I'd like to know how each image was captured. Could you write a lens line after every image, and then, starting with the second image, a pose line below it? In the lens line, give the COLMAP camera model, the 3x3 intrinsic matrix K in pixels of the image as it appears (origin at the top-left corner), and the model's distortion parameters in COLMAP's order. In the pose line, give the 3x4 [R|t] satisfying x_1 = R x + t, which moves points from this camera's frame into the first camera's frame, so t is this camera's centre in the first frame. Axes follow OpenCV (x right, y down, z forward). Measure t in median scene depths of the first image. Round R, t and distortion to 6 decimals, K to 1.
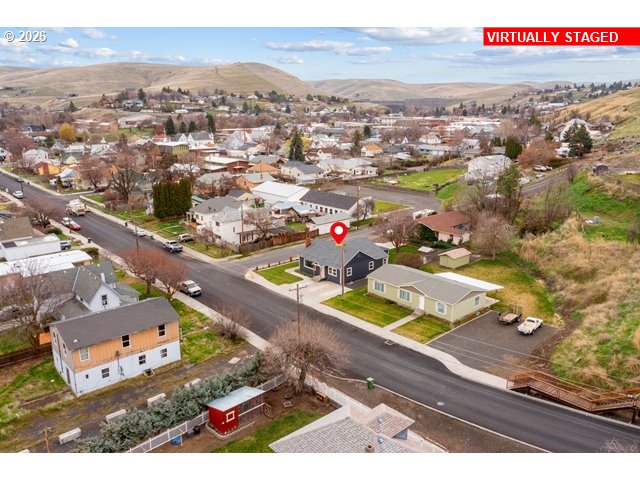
lens RADIAL K [[510.0, 0, 323.0], [0, 510.0, 243.7], [0, 0, 1]] dist [0.002659, -0.002241]
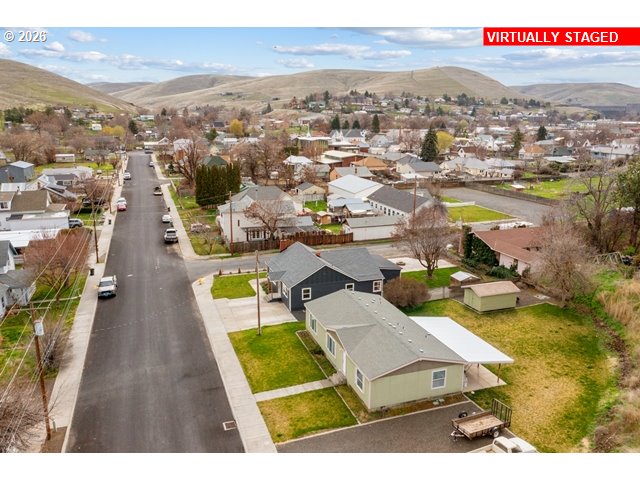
lens RADIAL K [[510.0, 0, 322.0], [0, 510.0, 235.9], [0, 0, 1]] dist [0.002659, -0.002241]
pose [[0.926608, 0.095893, -0.363597, 0.227598], [-0.105895, 0.994348, -0.007626, -0.013809], [0.360811, 0.045570, 0.931525, 0.268724]]
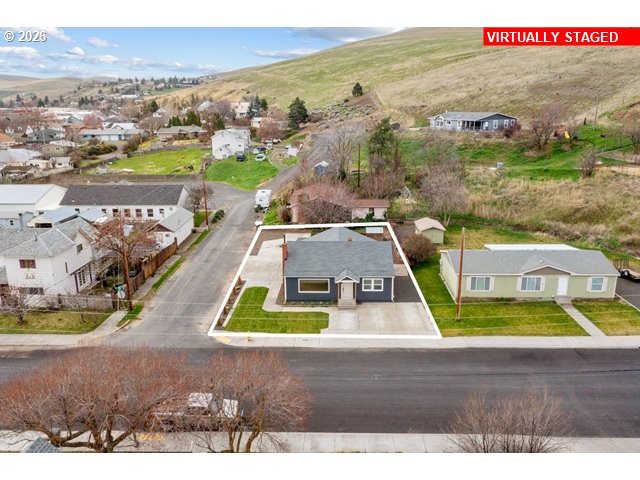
lens RADIAL K [[510.0, 0, 322.8], [0, 510.0, 239.3], [0, 0, 1]] dist [0.002659, -0.002241]
pose [[0.682586, -0.192042, 0.705121, -0.317091], [0.193948, 0.977860, 0.078573, -0.040879], [-0.704599, 0.083124, 0.704720, 0.449734]]
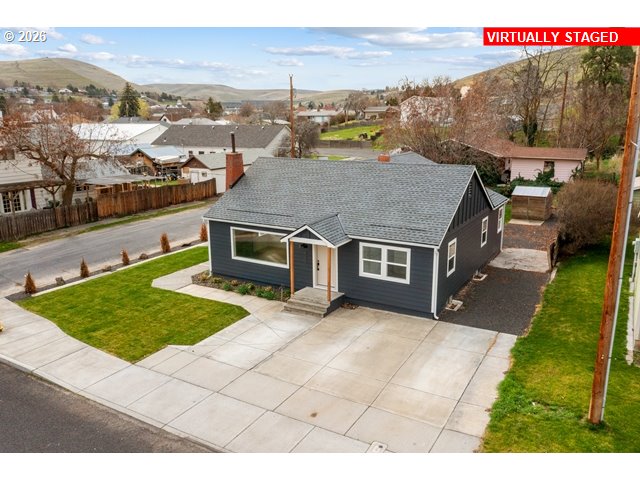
lens RADIAL K [[510.0, 0, 321.6], [0, 510.0, 237.5], [0, 0, 1]] dist [0.002659, -0.002241]
pose [[0.950453, -0.075513, 0.301558, -0.055009], [0.084513, 0.996279, -0.016893, 0.032922], [-0.299160, 0.041541, 0.953298, 0.579307]]
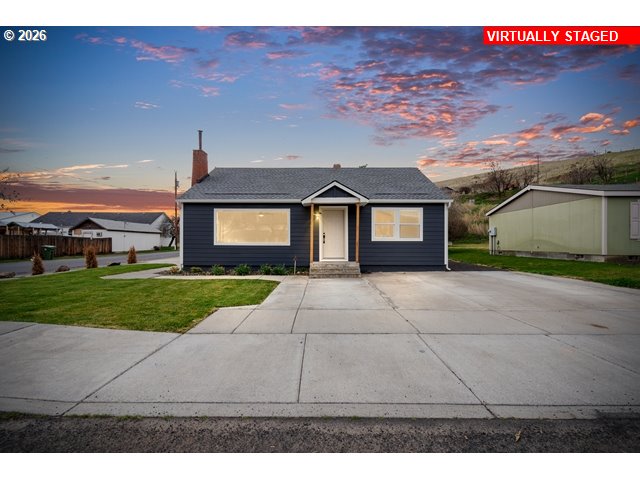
lens RADIAL K [[290.8, 0, 320.0], [0, 290.8, 240.4], [0, 0, 1]] dist [-0.005763, 0.000759]
pose [[0.668017, 0.007287, 0.744110, -0.079598], [0.190744, 0.964867, -0.180688, 0.058567], [-0.719284, 0.262637, 0.643158, 0.687067]]
